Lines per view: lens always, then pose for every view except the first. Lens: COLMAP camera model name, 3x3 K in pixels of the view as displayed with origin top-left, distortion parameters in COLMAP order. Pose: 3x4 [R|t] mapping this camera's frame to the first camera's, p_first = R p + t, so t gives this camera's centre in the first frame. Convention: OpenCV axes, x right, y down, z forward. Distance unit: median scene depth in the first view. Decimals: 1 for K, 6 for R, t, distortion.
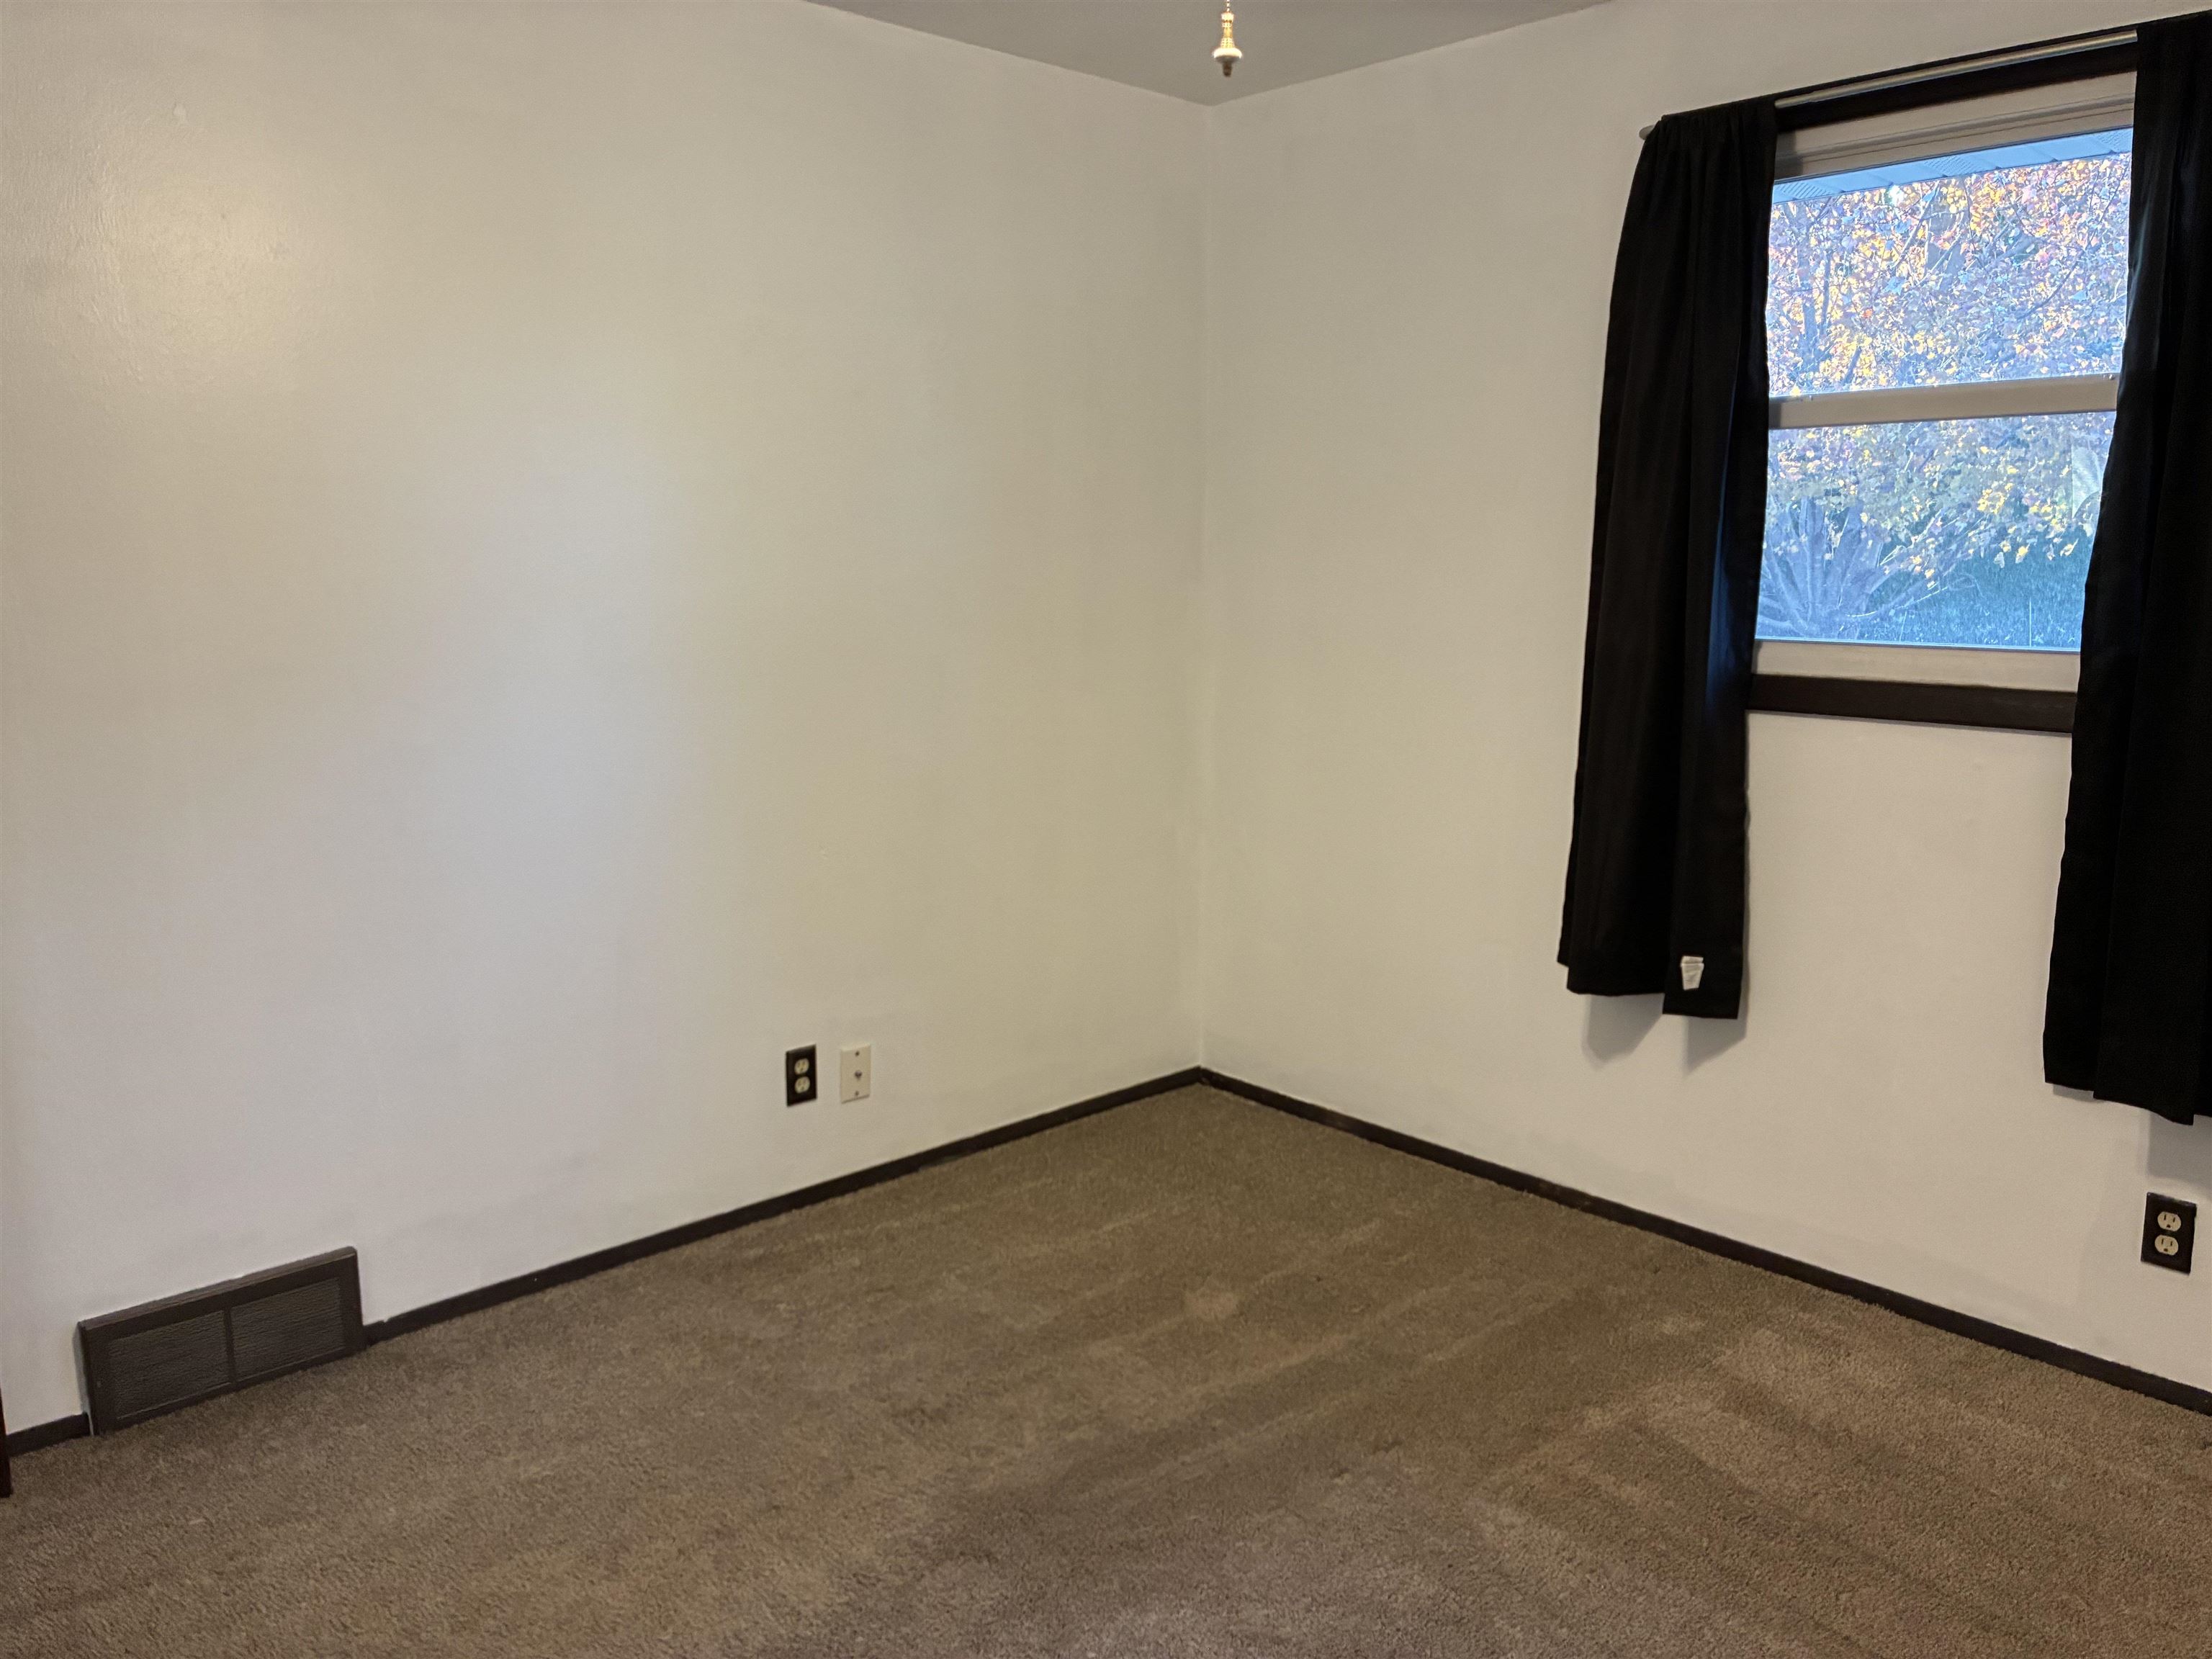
lens RADIAL K [[1669.1, 0, 1108.2], [0, 1669.1, 828.9], [0, 0, 1]] dist [0.051720, -0.071146]
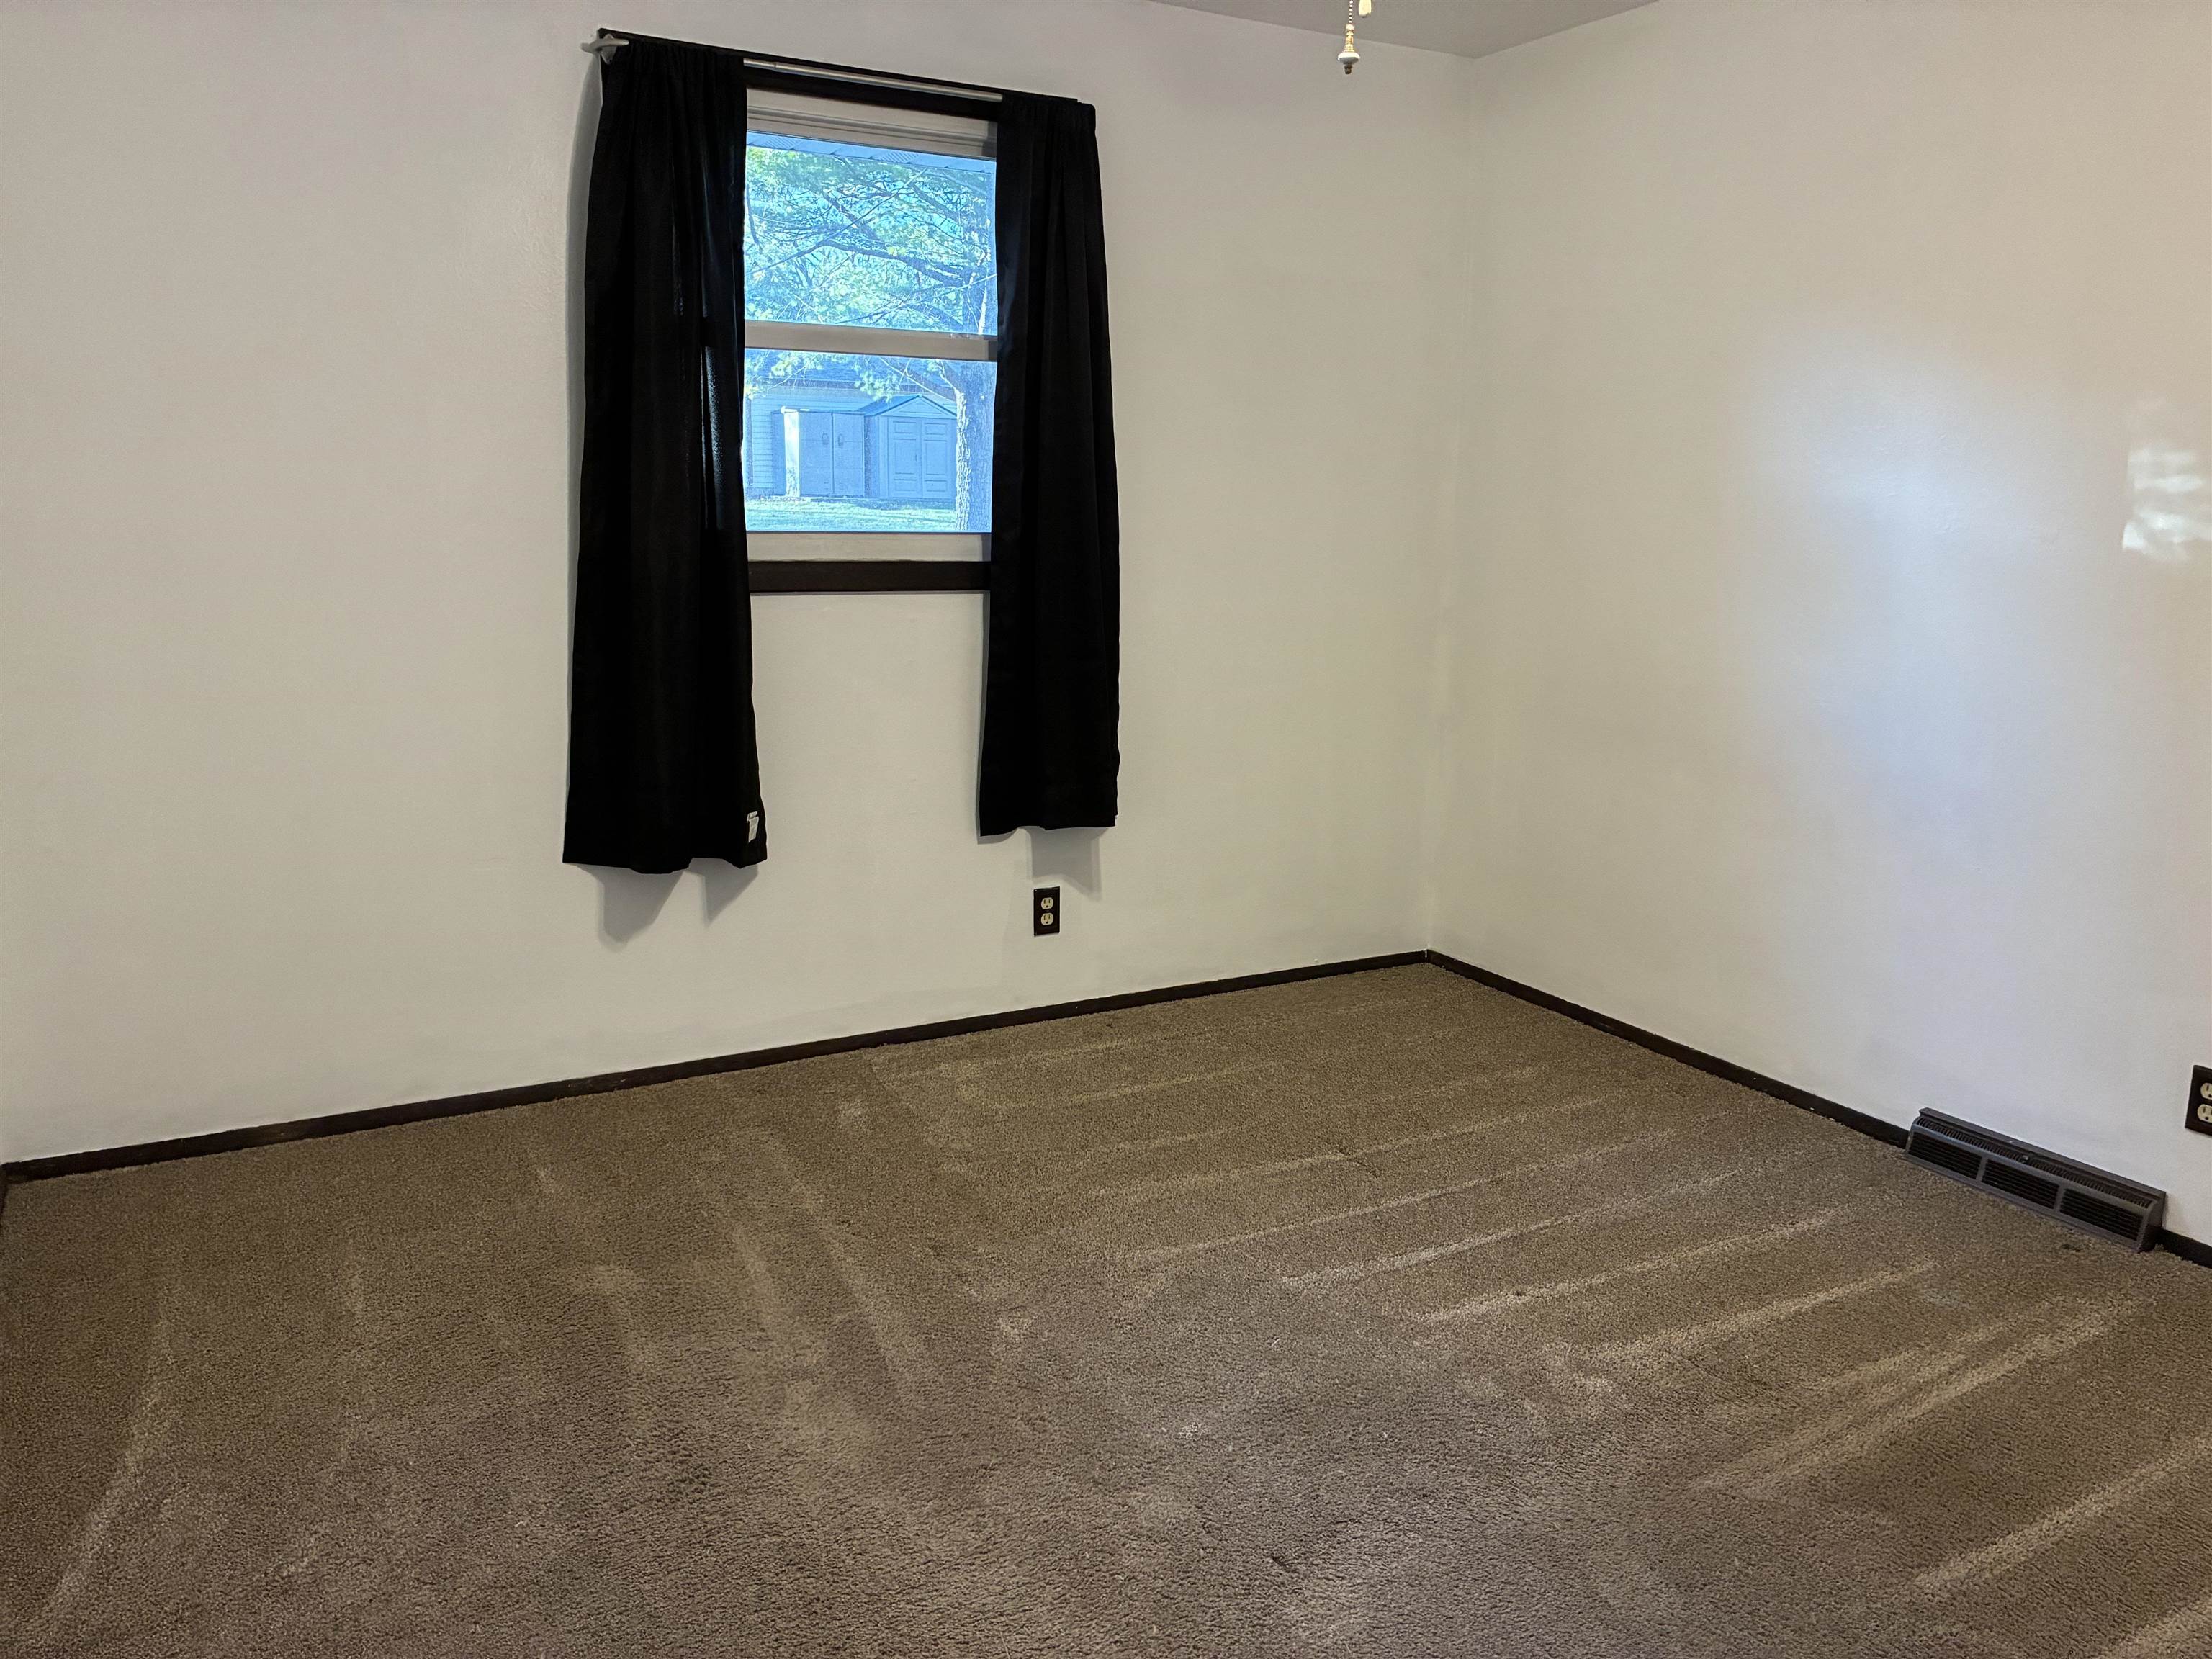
lens RADIAL K [[1669.1, 0, 1101.7], [0, 1669.1, 826.5], [0, 0, 1]] dist [0.051720, -0.071146]
pose [[0.230460, -0.189638, 0.954424, -0.747341], [0.148352, 0.976208, 0.158144, -0.064066], [-0.961707, 0.105144, 0.253110, 0.526228]]
